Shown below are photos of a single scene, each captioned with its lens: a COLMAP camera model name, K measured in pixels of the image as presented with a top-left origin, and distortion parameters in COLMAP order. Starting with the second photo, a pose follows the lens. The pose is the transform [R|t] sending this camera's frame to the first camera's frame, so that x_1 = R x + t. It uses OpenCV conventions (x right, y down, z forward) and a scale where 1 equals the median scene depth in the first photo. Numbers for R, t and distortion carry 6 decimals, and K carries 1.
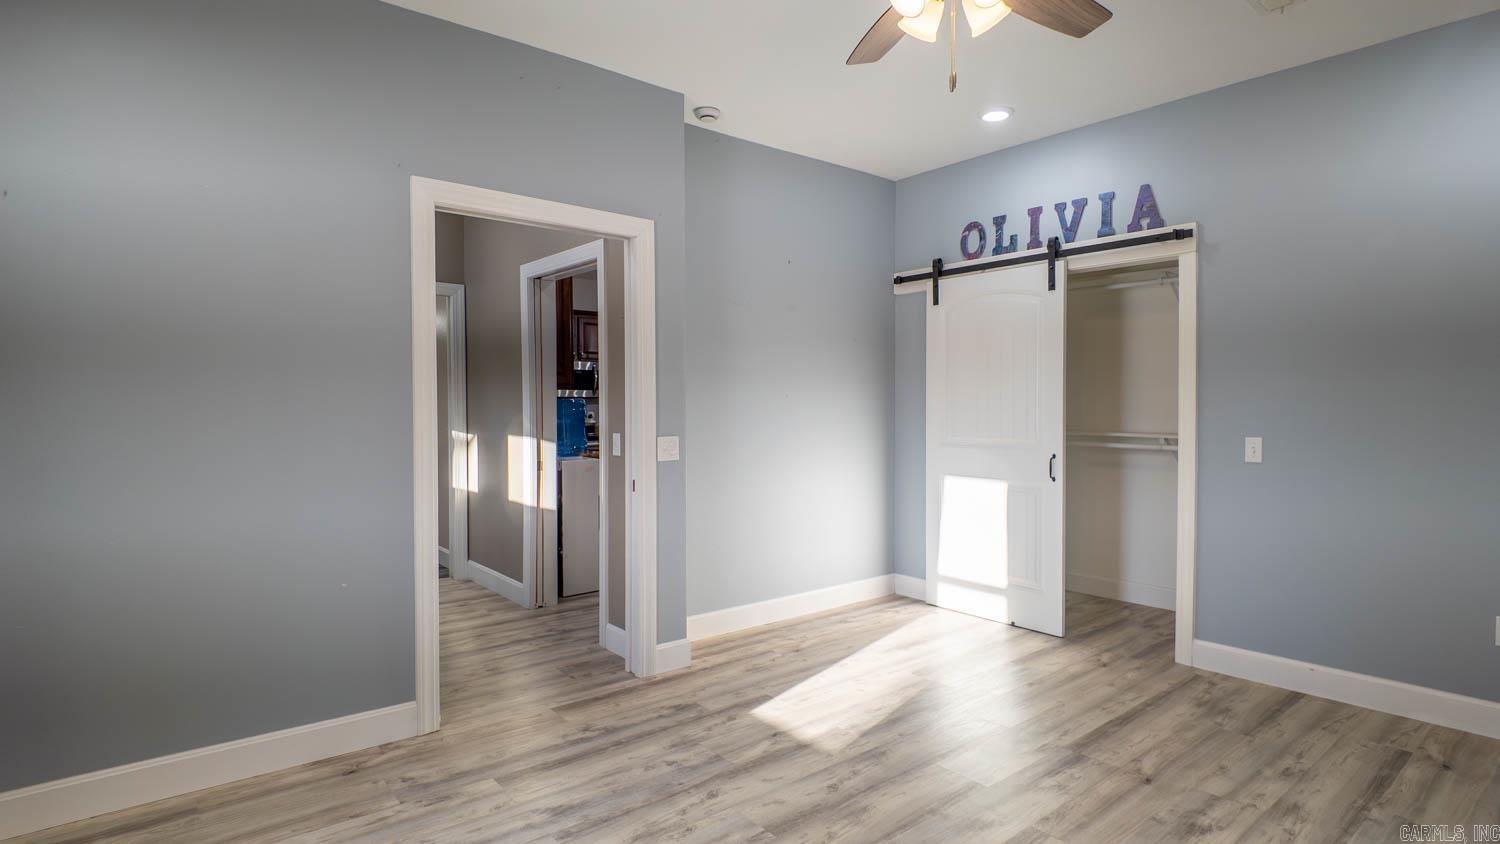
lens RADIAL K [[772.8, 0, 752.8], [0, 772.8, 413.5], [0, 0, 1]] dist [0.002468, -0.015135]
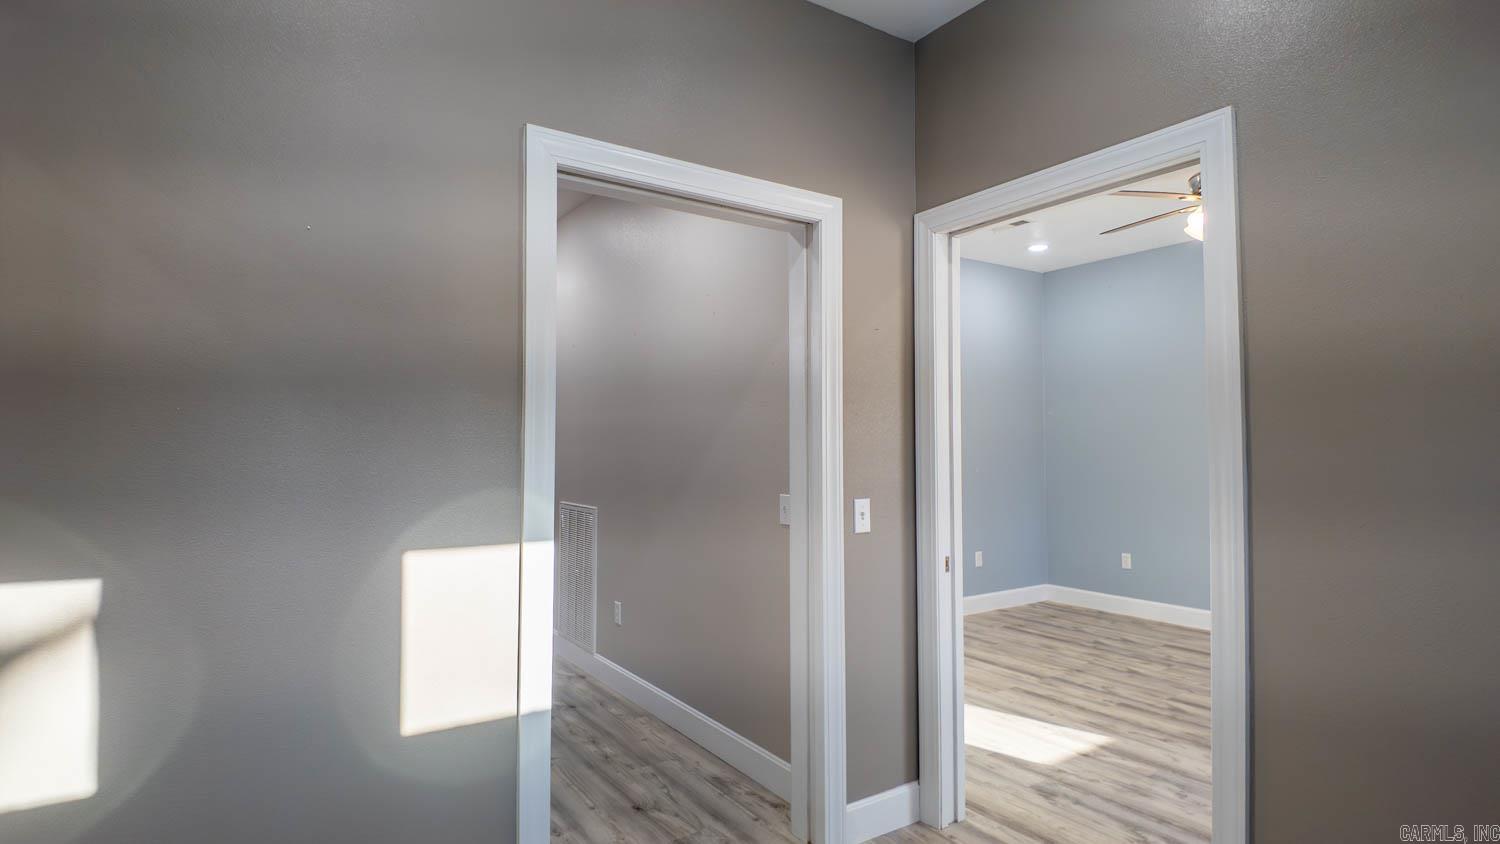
lens RADIAL K [[772.8, 0, 759.4], [0, 772.8, 446.1], [0, 0, 1]] dist [0.002468, -0.015135]
pose [[0.081014, 0.011395, 0.996648, -1.176272], [0.028985, 0.999485, -0.013783, -0.021015], [-0.996291, 0.030004, 0.080642, 1.447145]]
